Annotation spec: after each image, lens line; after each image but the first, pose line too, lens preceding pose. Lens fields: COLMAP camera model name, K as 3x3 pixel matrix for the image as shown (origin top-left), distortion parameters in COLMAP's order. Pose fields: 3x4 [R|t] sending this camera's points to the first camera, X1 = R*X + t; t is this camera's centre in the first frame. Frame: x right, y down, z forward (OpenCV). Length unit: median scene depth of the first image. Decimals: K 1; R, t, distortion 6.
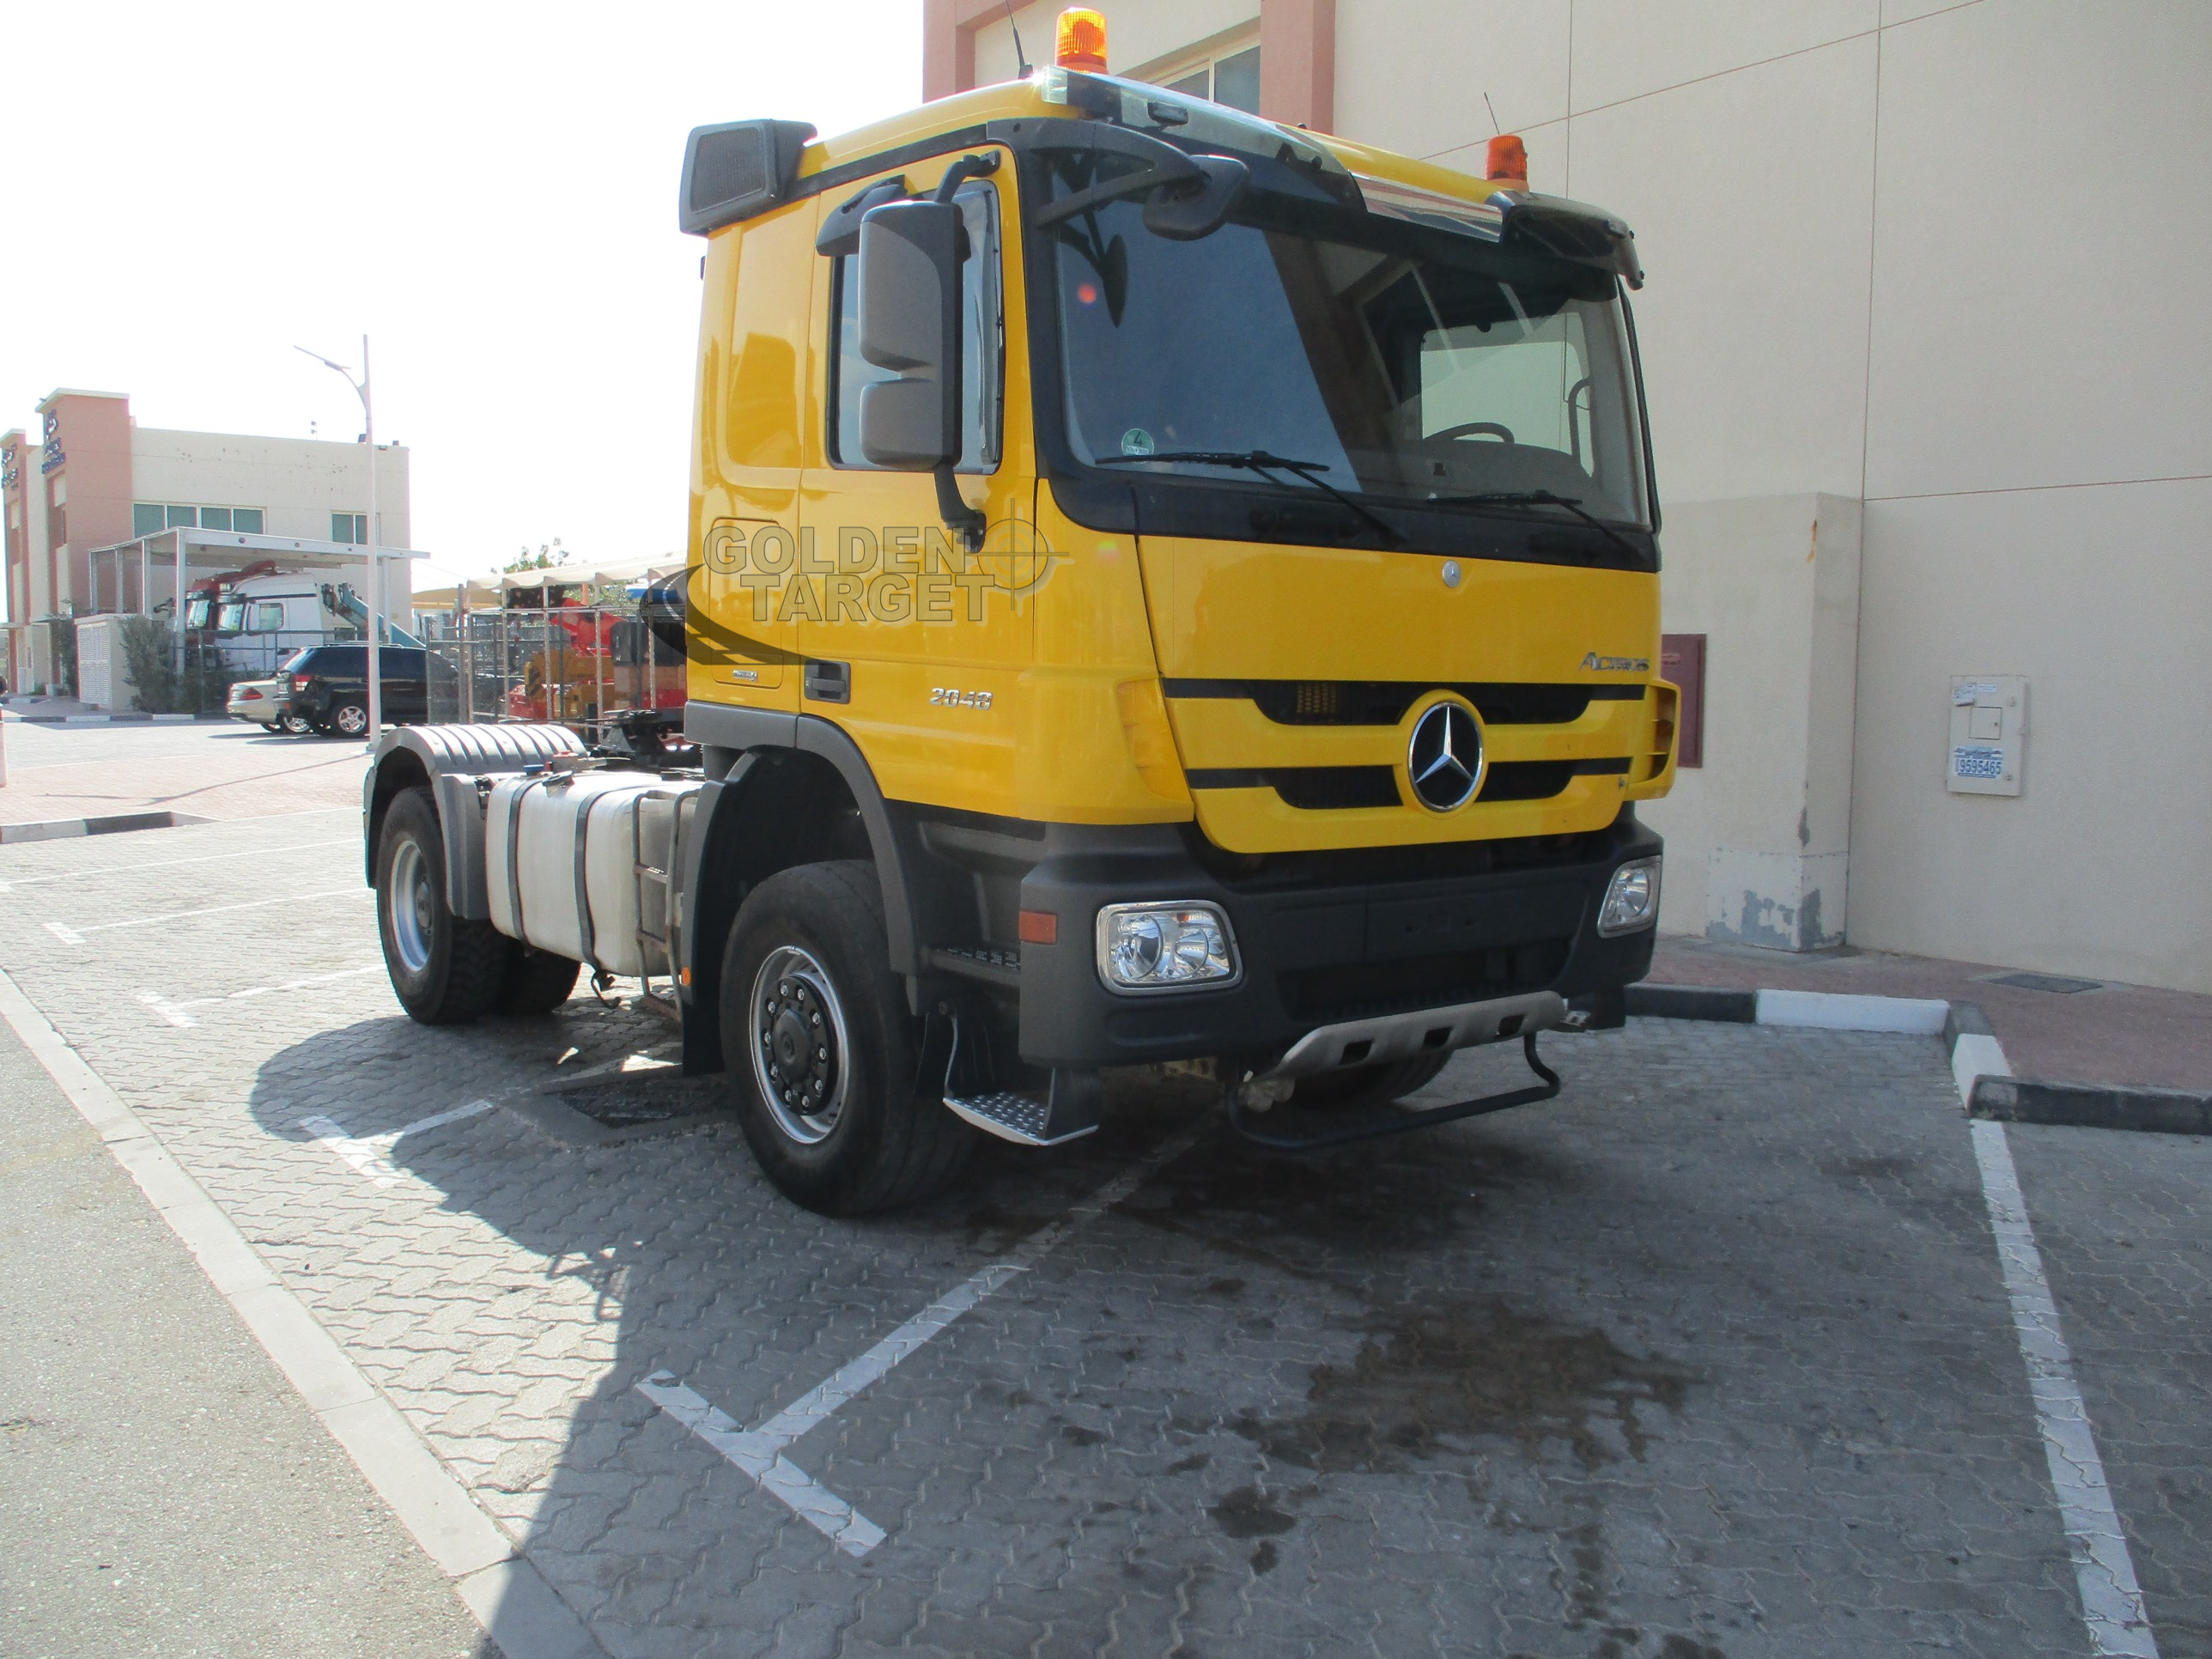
lens RADIAL K [[1855.0, 0, 1113.6], [0, 1855.0, 826.5], [0, 0, 1]] dist [-0.031668, 0.015733]
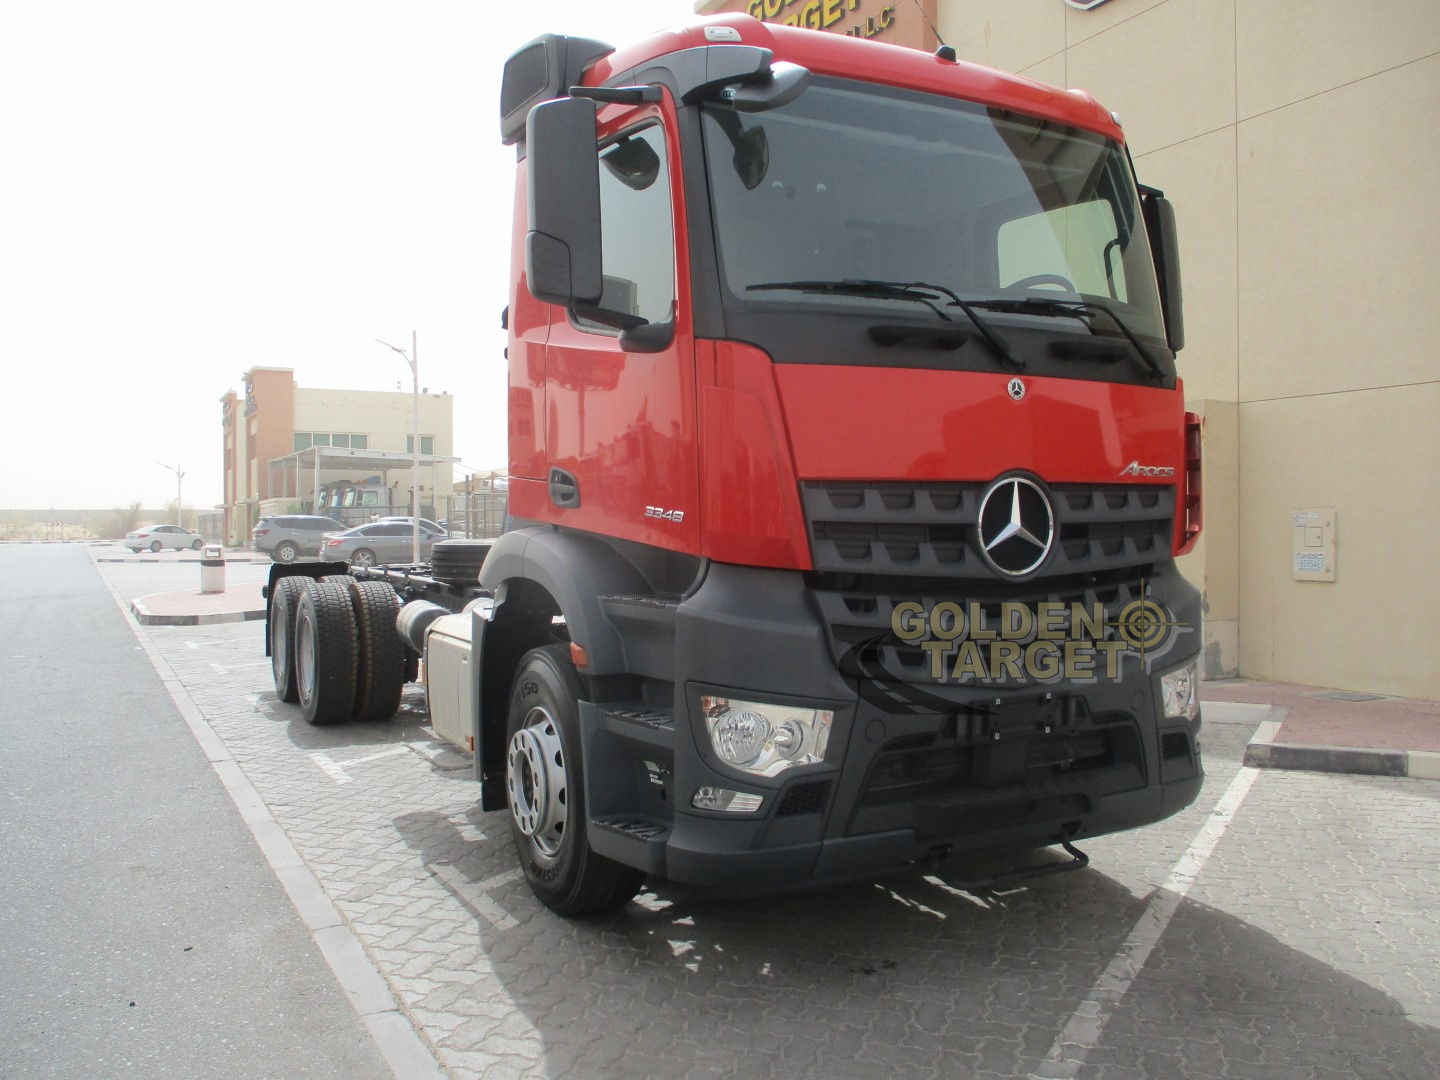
lens RADIAL K [[1207.7, 0, 726.4], [0, 1207.7, 535.2], [0, 0, 1]] dist [-0.030011, 0.010843]
pose [[0.988952, -0.013394, -0.147627, 0.075457], [0.001956, 0.997002, -0.077352, 0.014909], [0.148221, 0.076209, 0.986014, -0.076133]]
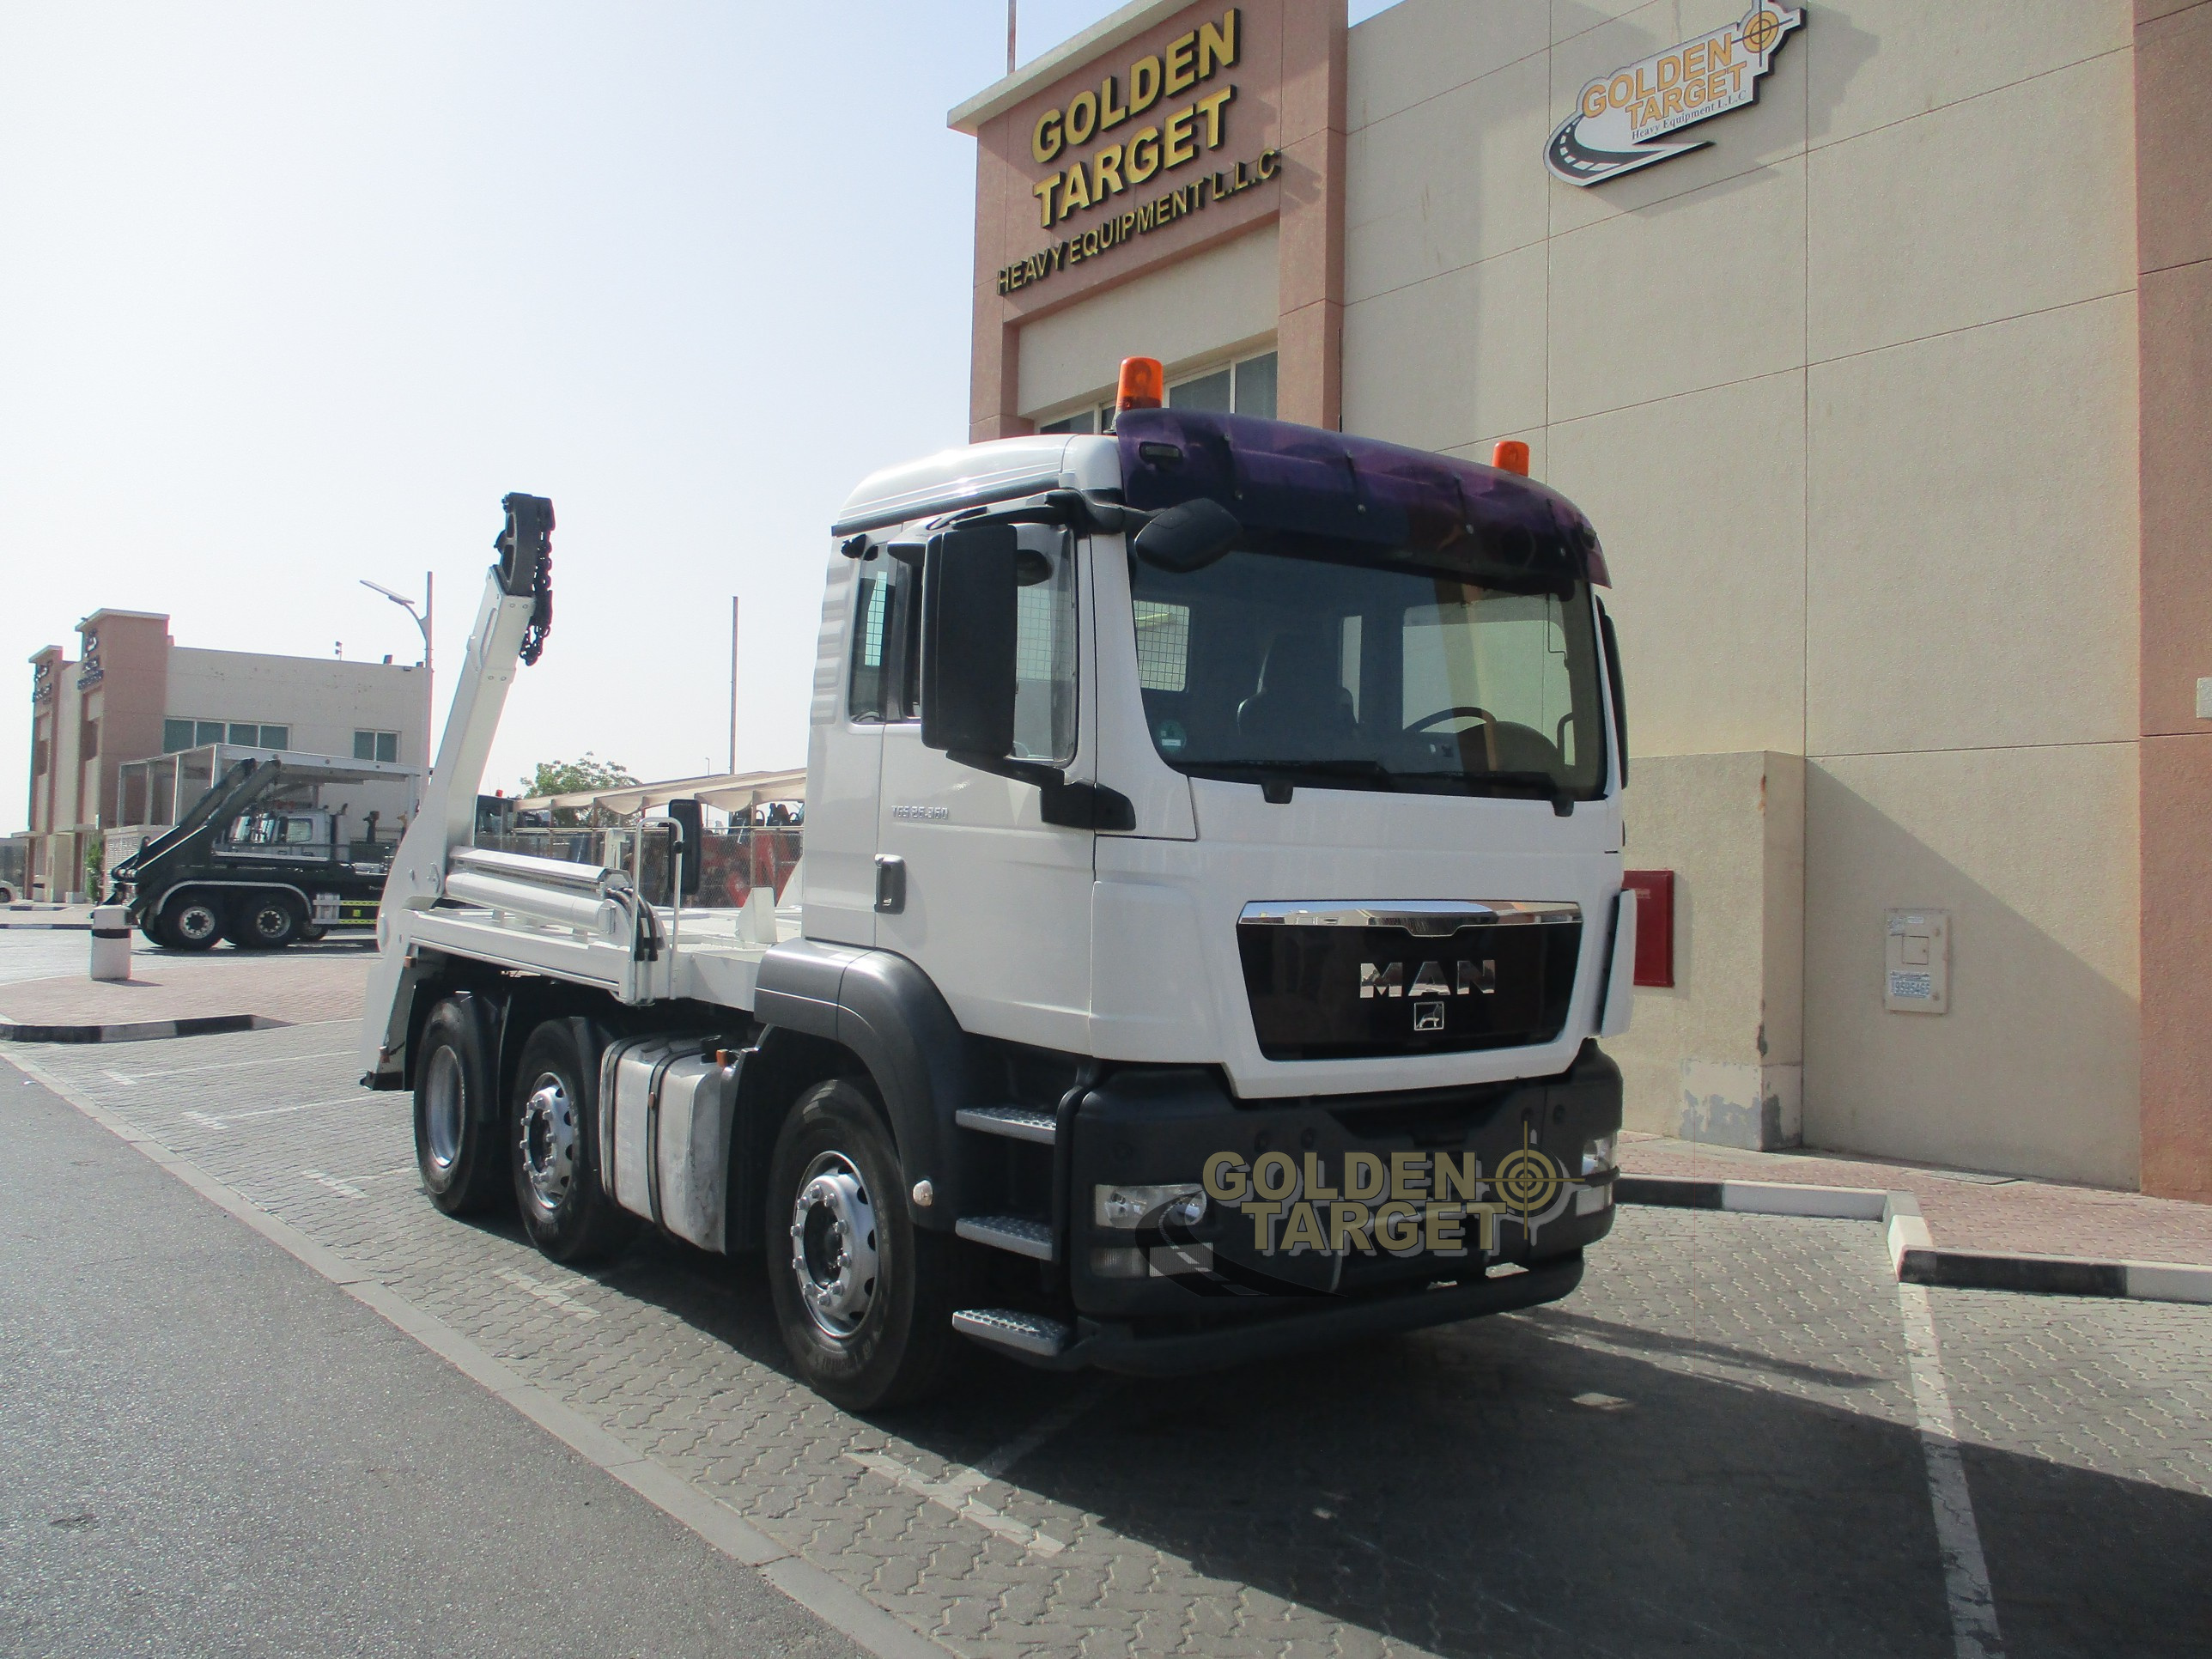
lens RADIAL K [[1855.0, 0, 1113.4], [0, 1855.0, 823.0], [0, 0, 1]] dist [-0.031668, 0.015733]
pose [[0.999906, 0.011662, 0.007226, -0.025382], [-0.010706, 0.992653, -0.120519, 0.005920], [-0.008579, 0.120430, 0.992685, -0.098344]]
